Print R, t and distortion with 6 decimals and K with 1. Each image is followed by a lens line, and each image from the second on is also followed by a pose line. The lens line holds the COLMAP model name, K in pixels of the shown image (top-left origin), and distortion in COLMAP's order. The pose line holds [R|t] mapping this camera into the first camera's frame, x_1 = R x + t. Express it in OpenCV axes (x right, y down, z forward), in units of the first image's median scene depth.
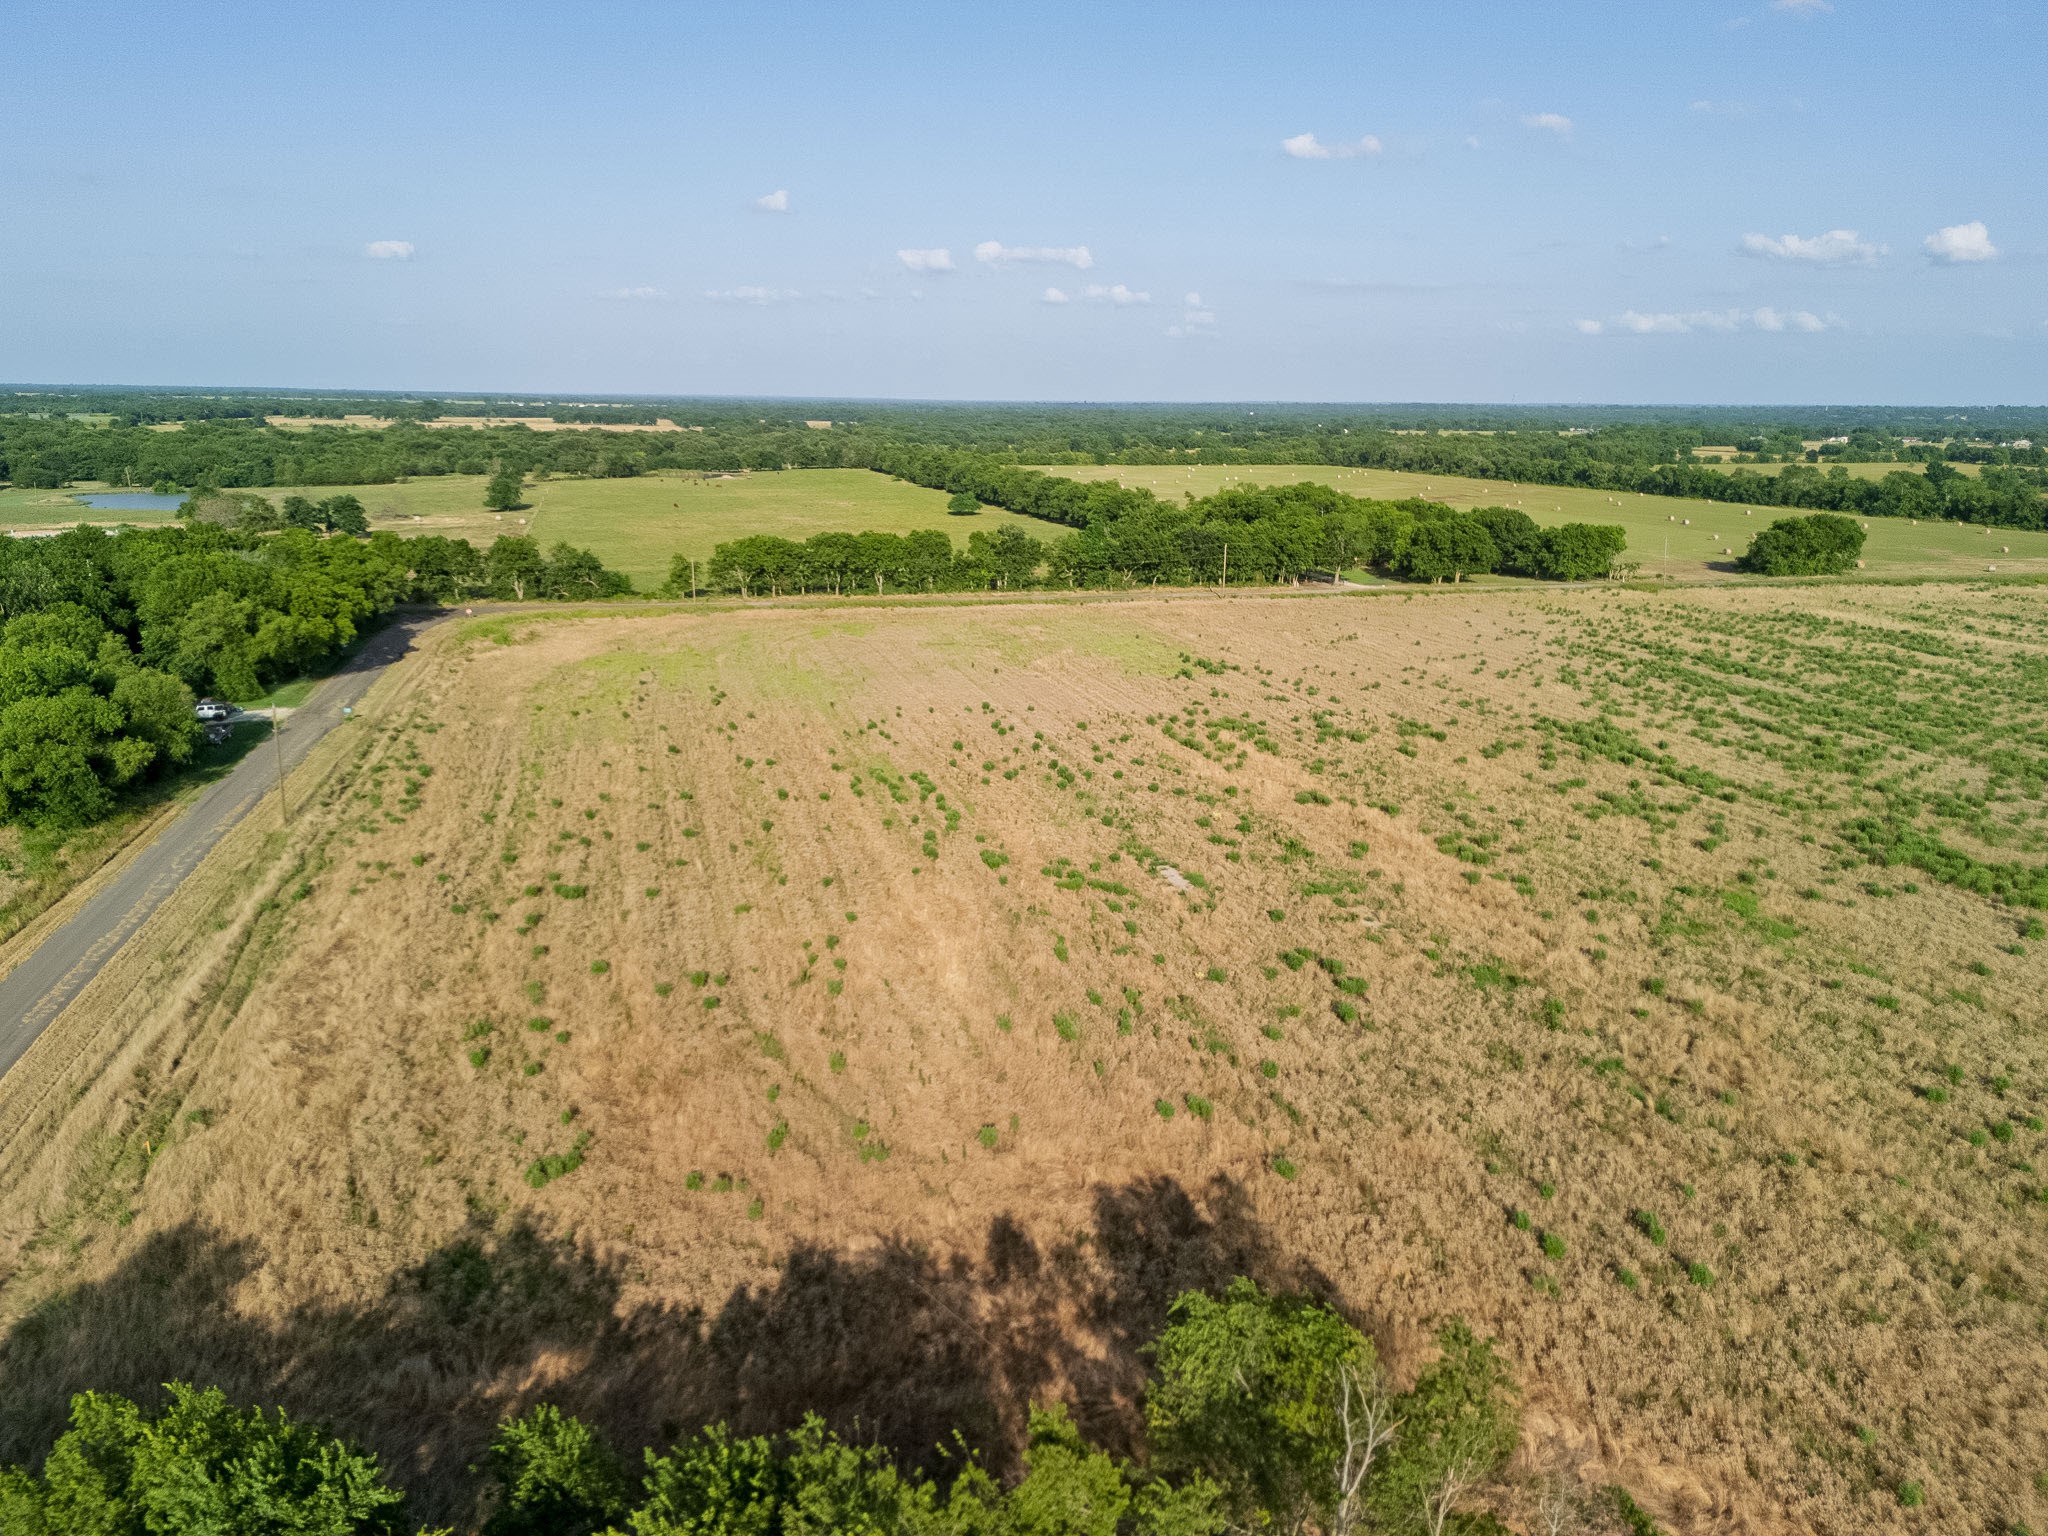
lens RADIAL K [[1497.9, 0, 1031.8], [0, 1497.9, 774.9], [0, 0, 1]] dist [0.085241, -0.087989]
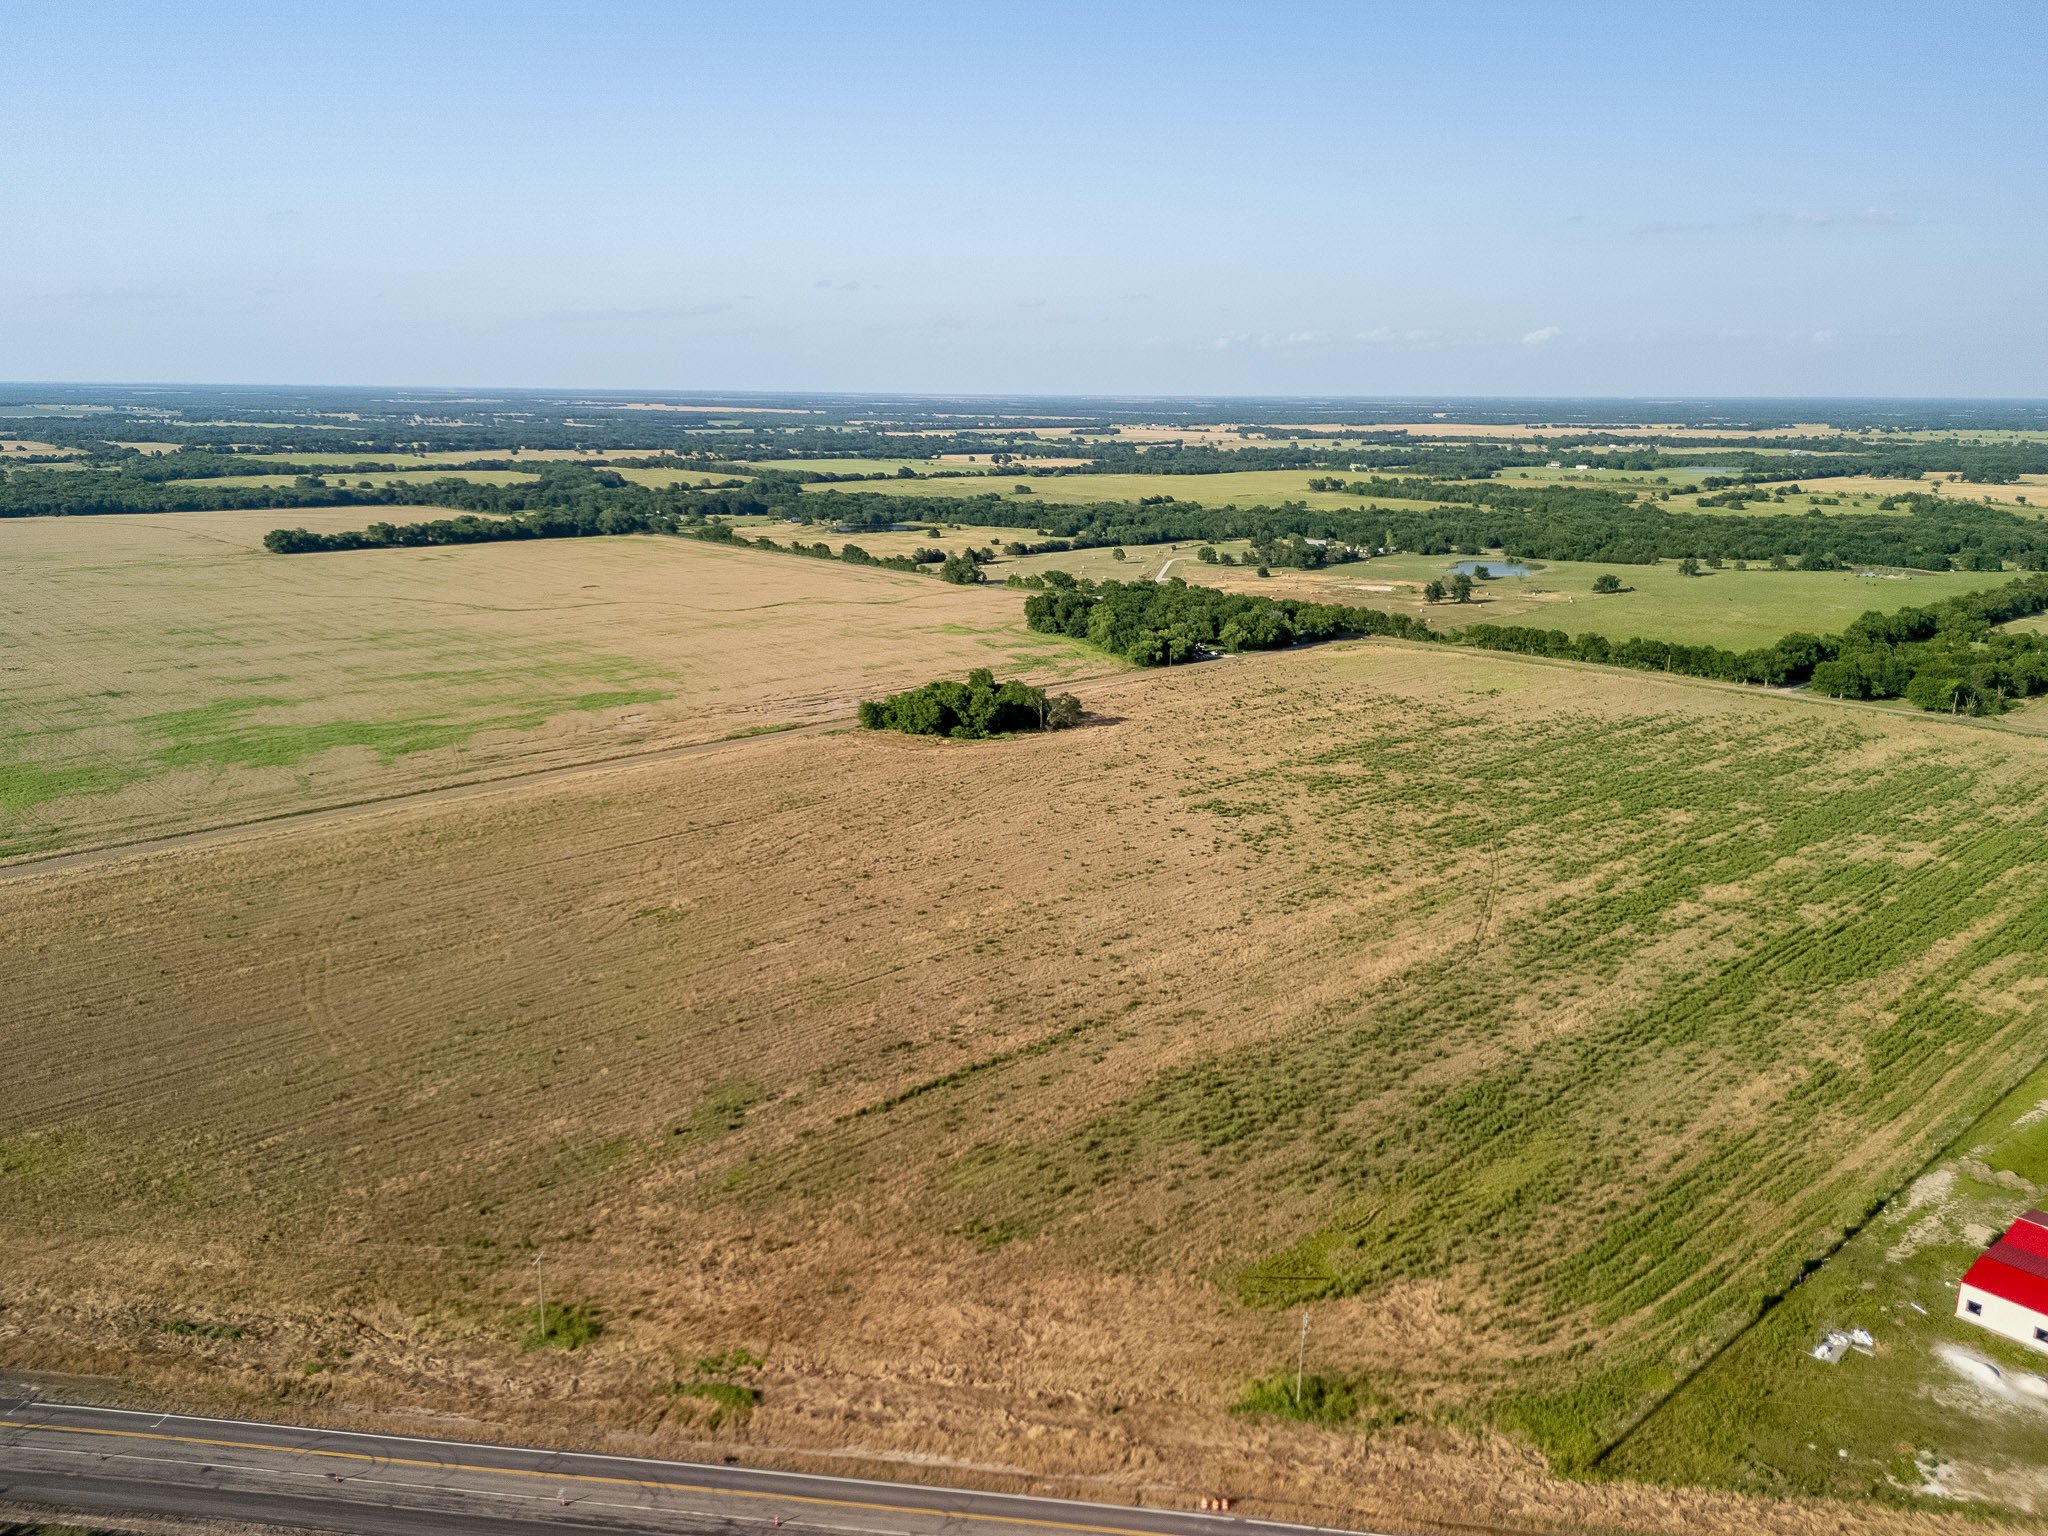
lens RADIAL K [[1497.9, 0, 1029.7], [0, 1497.9, 778.4], [0, 0, 1]] dist [0.085241, -0.087989]
pose [[0.472498, 0.212199, -0.855405, 1.296111], [-0.214358, 0.969106, 0.122000, -0.048437], [0.854866, 0.125718, 0.503387, -0.651496]]
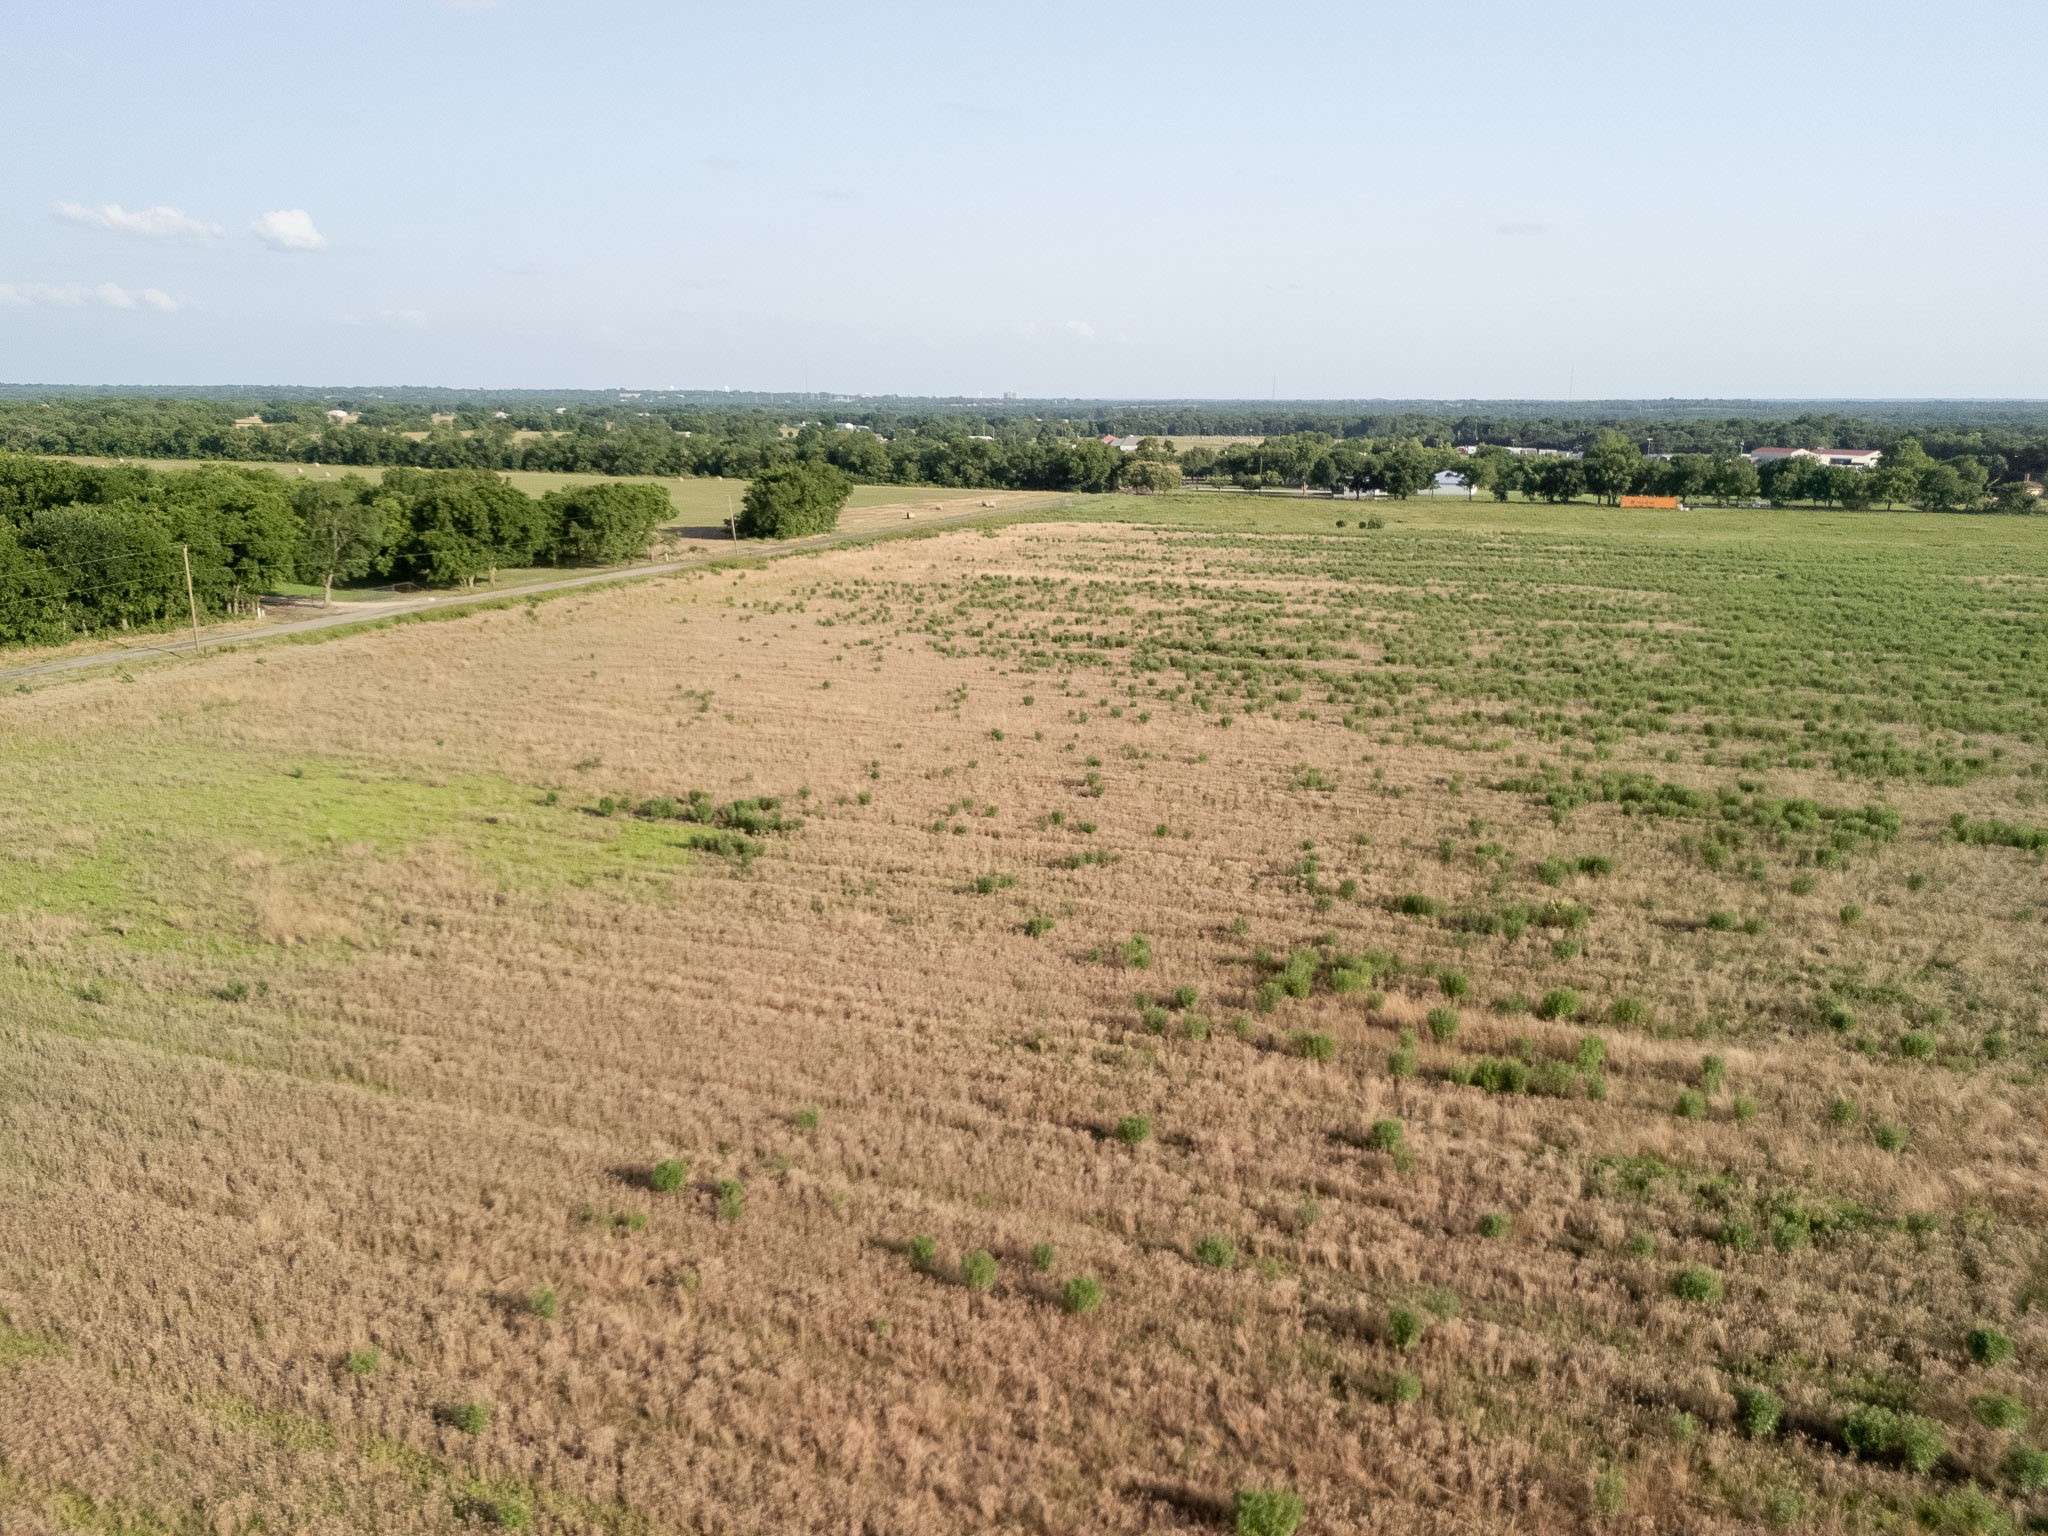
lens RADIAL K [[1497.9, 0, 1034.5], [0, 1497.9, 794.2], [0, 0, 1]] dist [0.085241, -0.087989]
pose [[0.579718, -0.215635, 0.785766, -0.099714], [0.197349, 0.972792, 0.121361, -0.069033], [-0.790557, 0.084715, 0.606501, 0.416722]]
